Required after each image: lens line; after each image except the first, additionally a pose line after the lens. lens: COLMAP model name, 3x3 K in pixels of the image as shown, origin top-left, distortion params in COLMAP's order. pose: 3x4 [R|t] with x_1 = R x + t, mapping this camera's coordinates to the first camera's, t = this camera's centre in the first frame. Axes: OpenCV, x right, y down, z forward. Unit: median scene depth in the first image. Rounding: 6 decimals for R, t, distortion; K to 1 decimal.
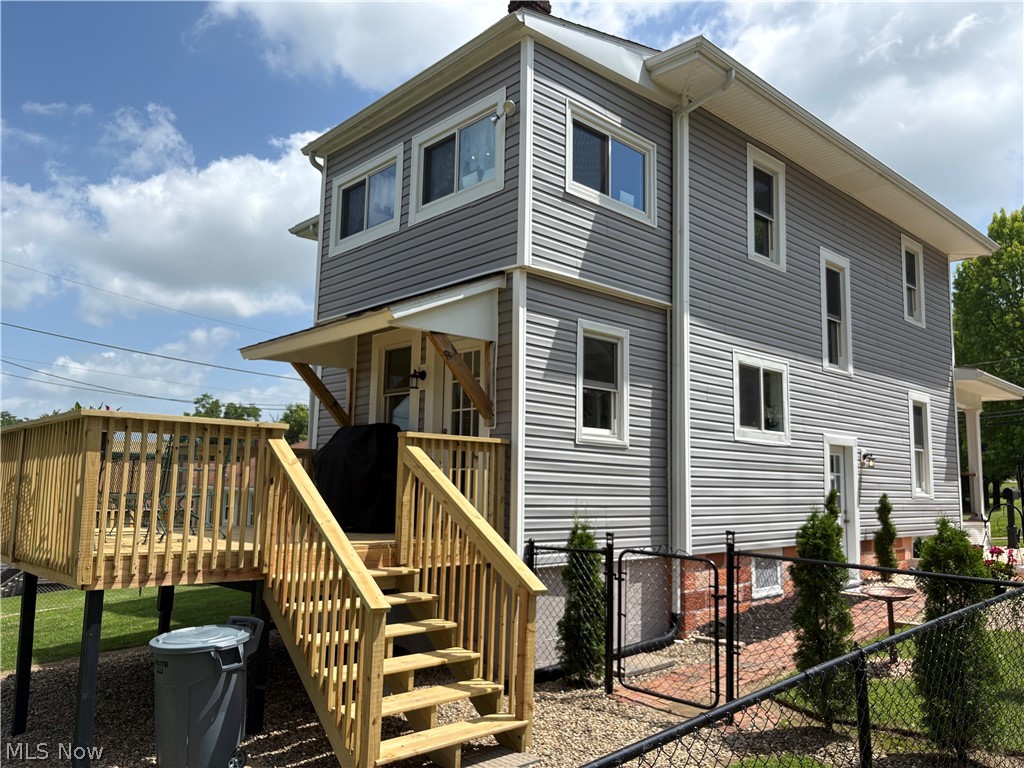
lens RADIAL K [[775.3, 0, 512.8], [0, 775.3, 386.8], [0, 0, 1]] dist [0.026667, -0.026629]
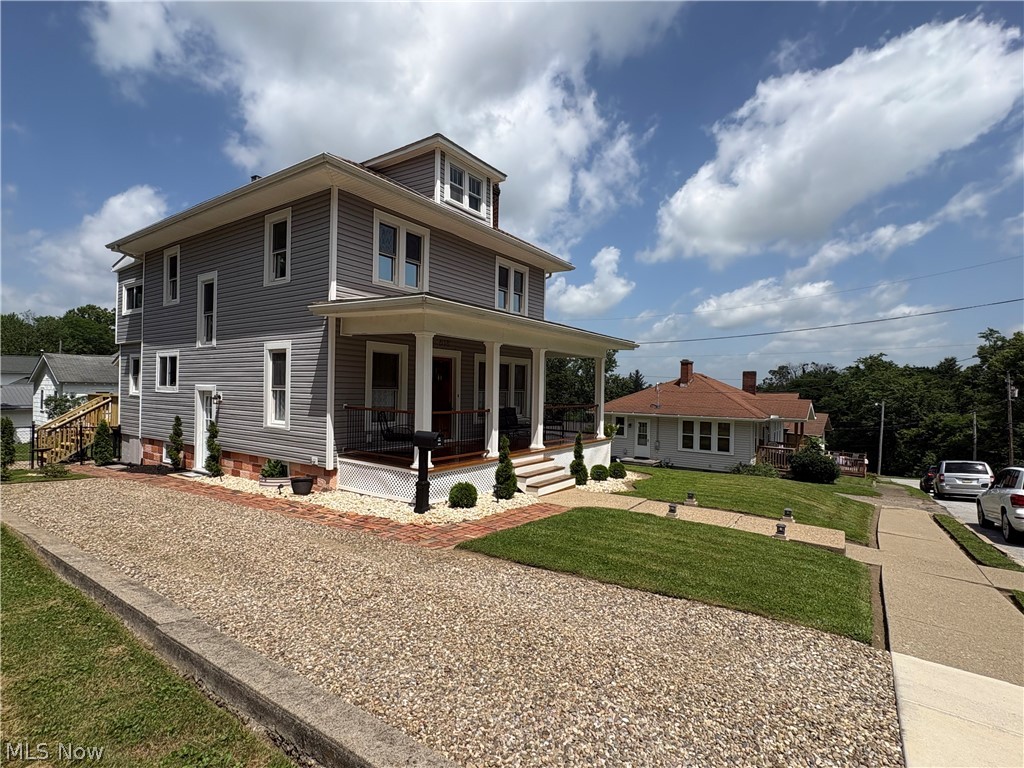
lens RADIAL K [[501.9, 0, 515.8], [0, 501.9, 384.7], [0, 0, 1]] dist [-0.000786, -0.000035]
pose [[0.213107, -0.024207, -0.976729, 1.961029], [0.109498, 0.993987, -0.000744, 0.165883], [0.970874, -0.106791, 0.214476, 1.710945]]
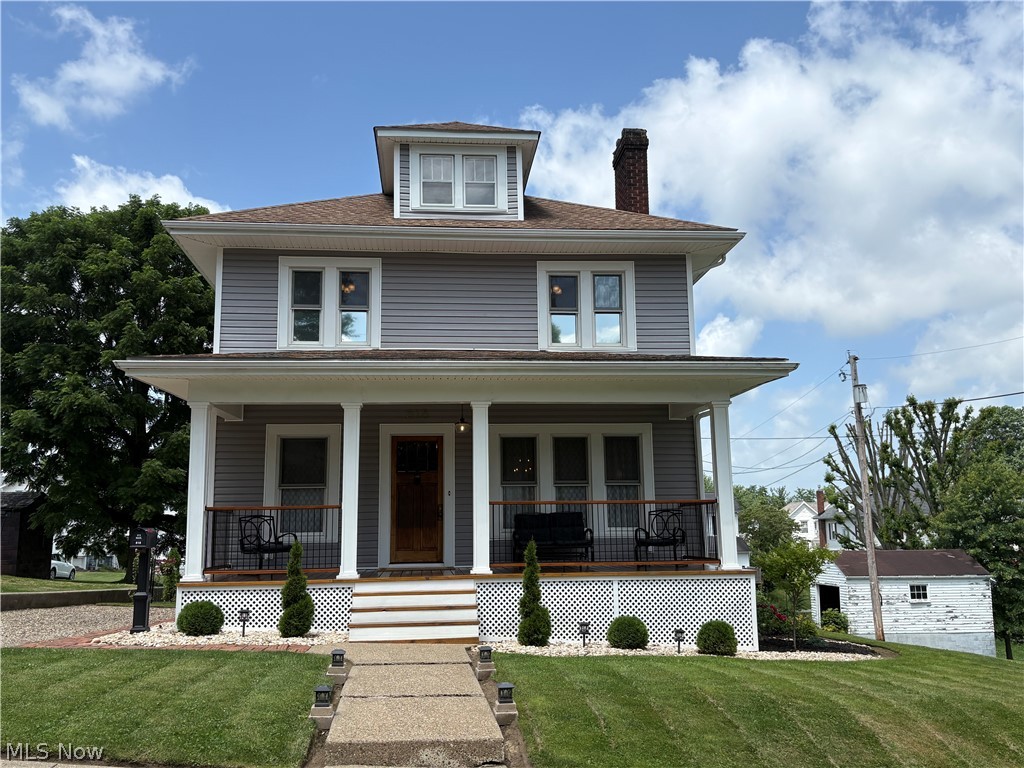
lens RADIAL K [[888.9, 0, 511.7], [0, 888.9, 386.5], [0, 0, 1]] dist [0.020182, 0.000976]
pose [[-0.602864, -0.137051, -0.785985, 1.761653], [0.108770, 0.961820, -0.251140, 0.394208], [0.790395, -0.236894, -0.564940, 2.830482]]
